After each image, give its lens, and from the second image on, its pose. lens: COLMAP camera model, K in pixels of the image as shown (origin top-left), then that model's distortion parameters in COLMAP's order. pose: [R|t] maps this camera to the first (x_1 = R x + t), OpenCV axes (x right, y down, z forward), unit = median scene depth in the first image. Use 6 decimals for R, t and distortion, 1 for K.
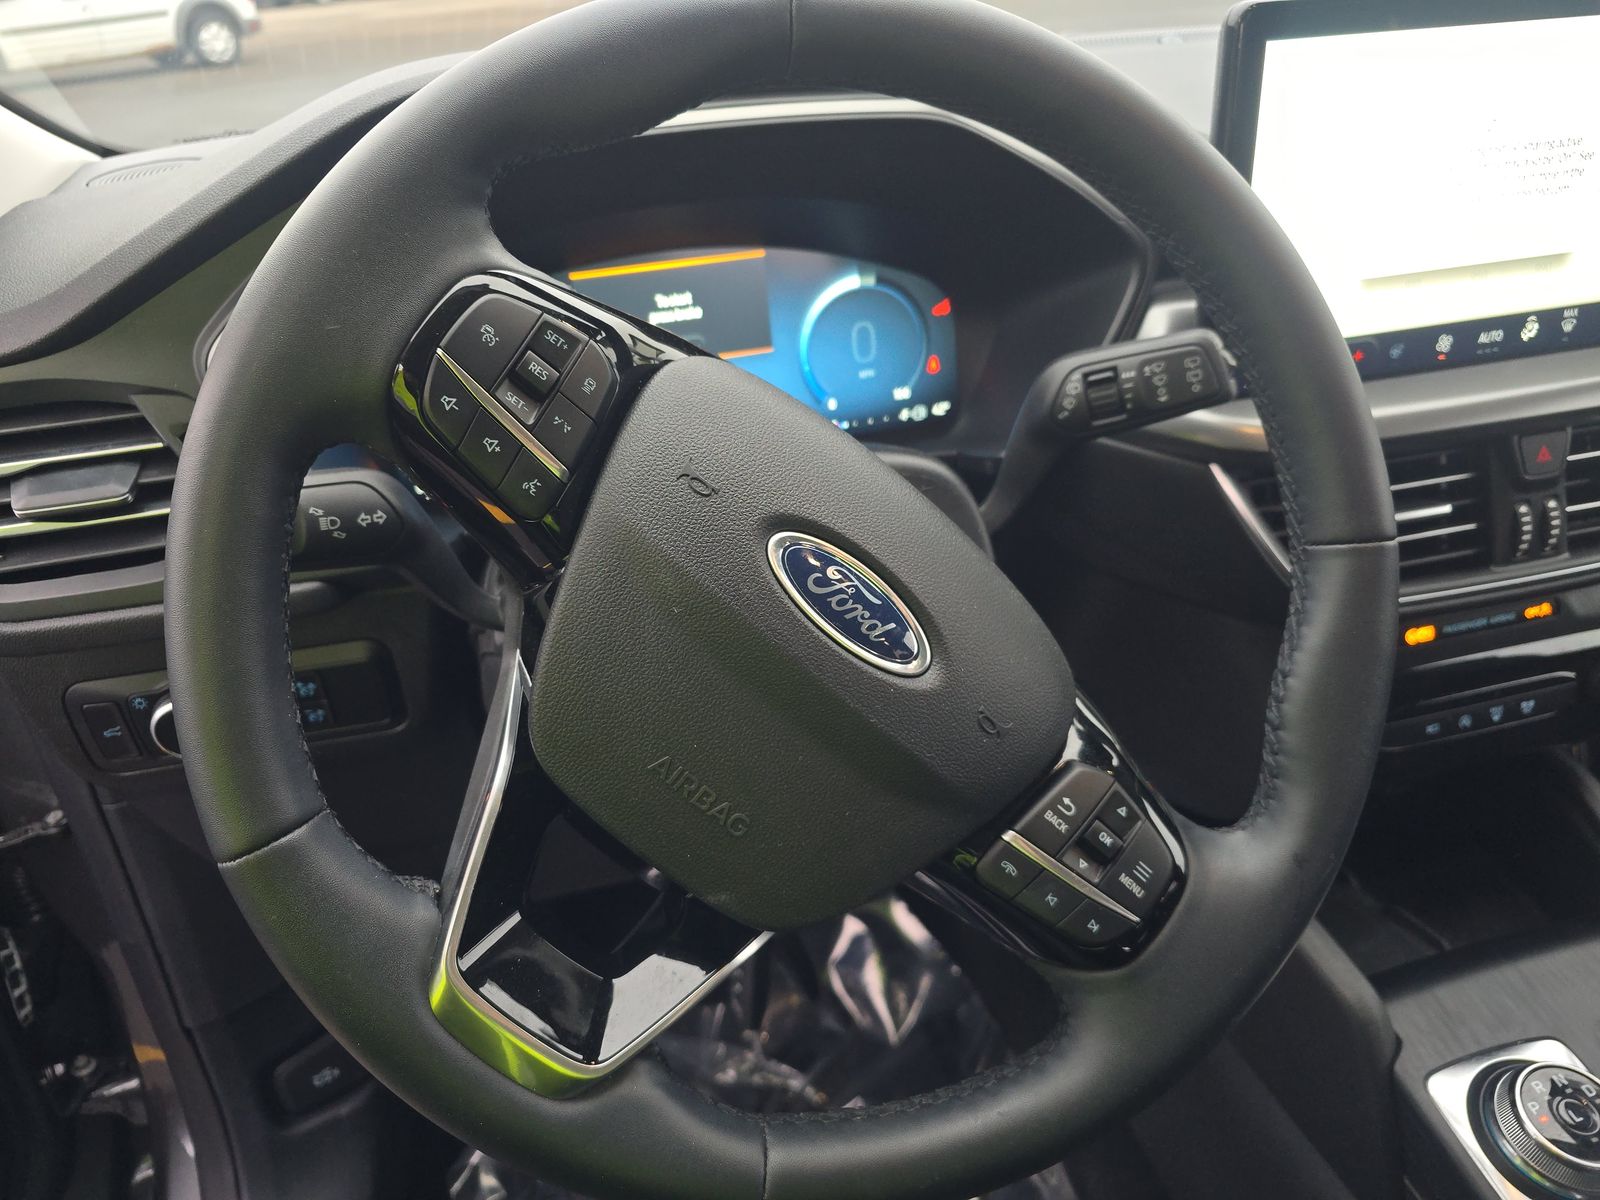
lens RADIAL K [[1086.6, 0, 800.0], [0, 1086.6, 600.0], [0, 0, 1]] dist [0.012317, -0.001565]
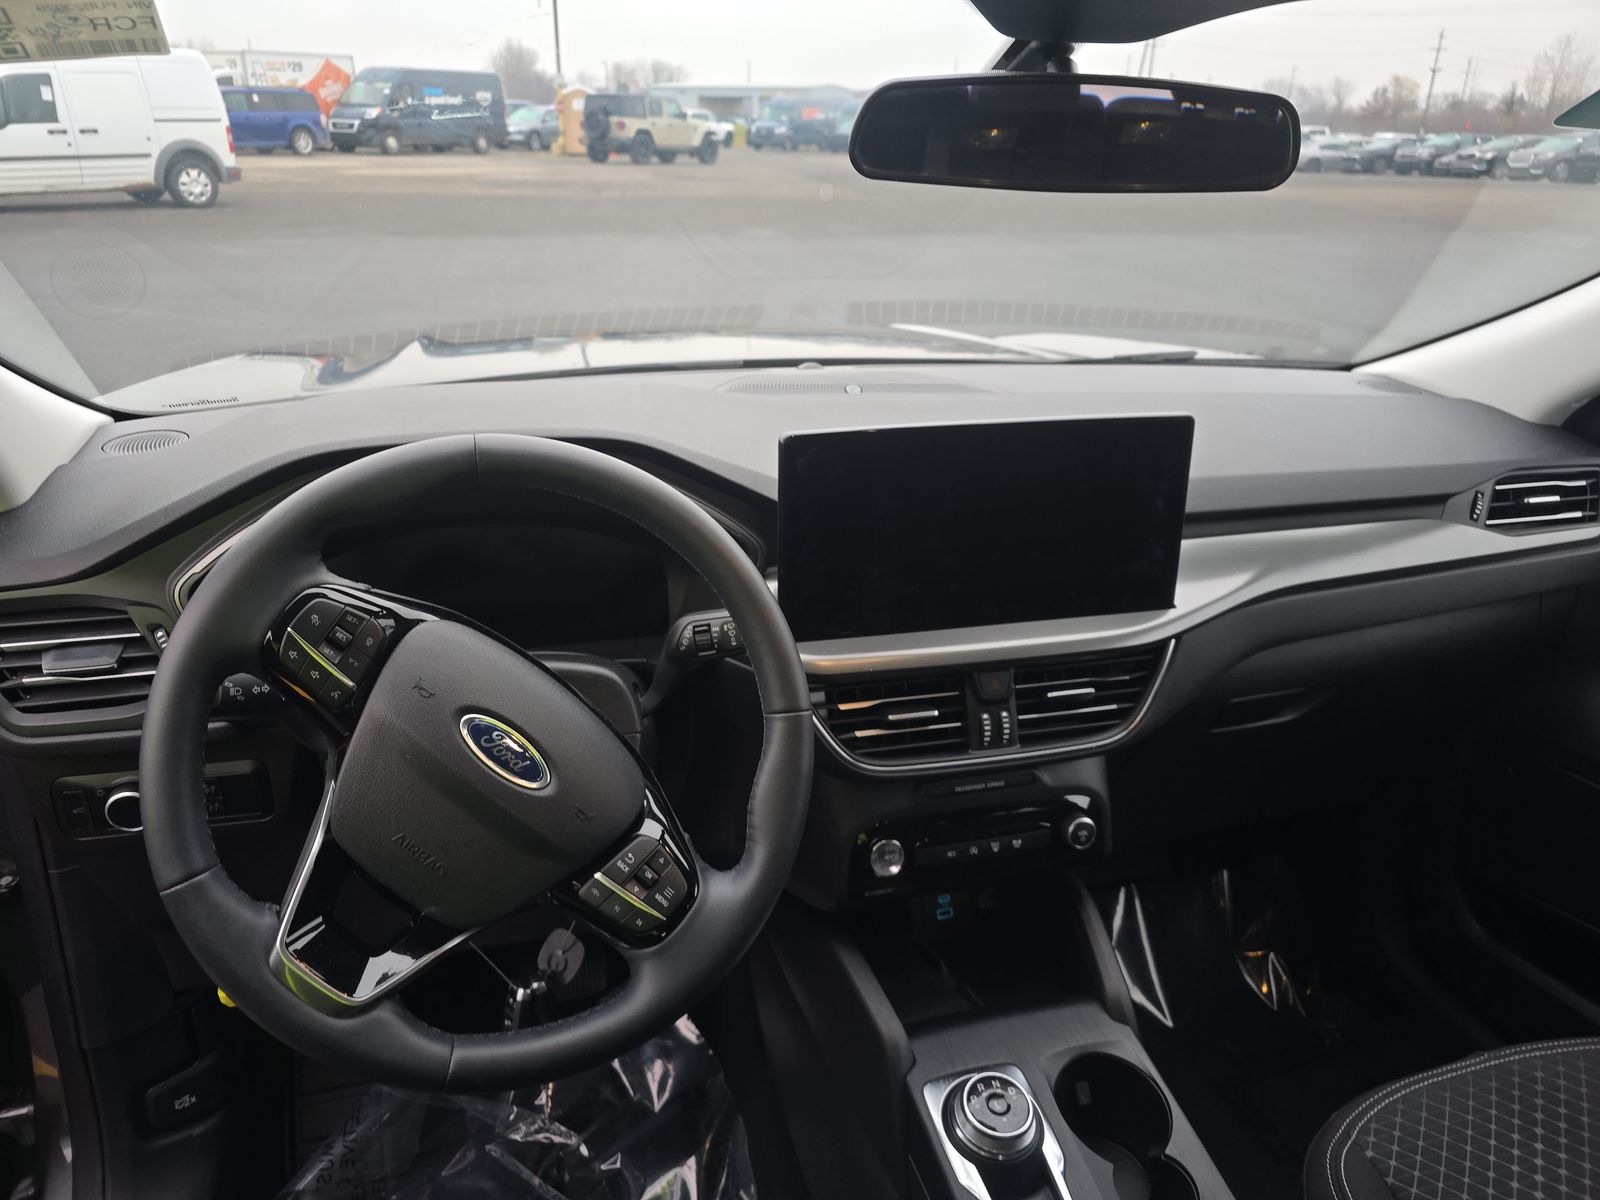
lens RADIAL K [[1128.3, 0, 800.0], [0, 1128.3, 600.0], [0, 0, 1]] dist [0.079758, -0.065398]
pose [[0.997542, 0.060673, 0.035049, 0.326937], [-0.055684, 0.990072, -0.129063, -0.022203], [-0.042532, 0.126794, 0.991017, -0.723459]]
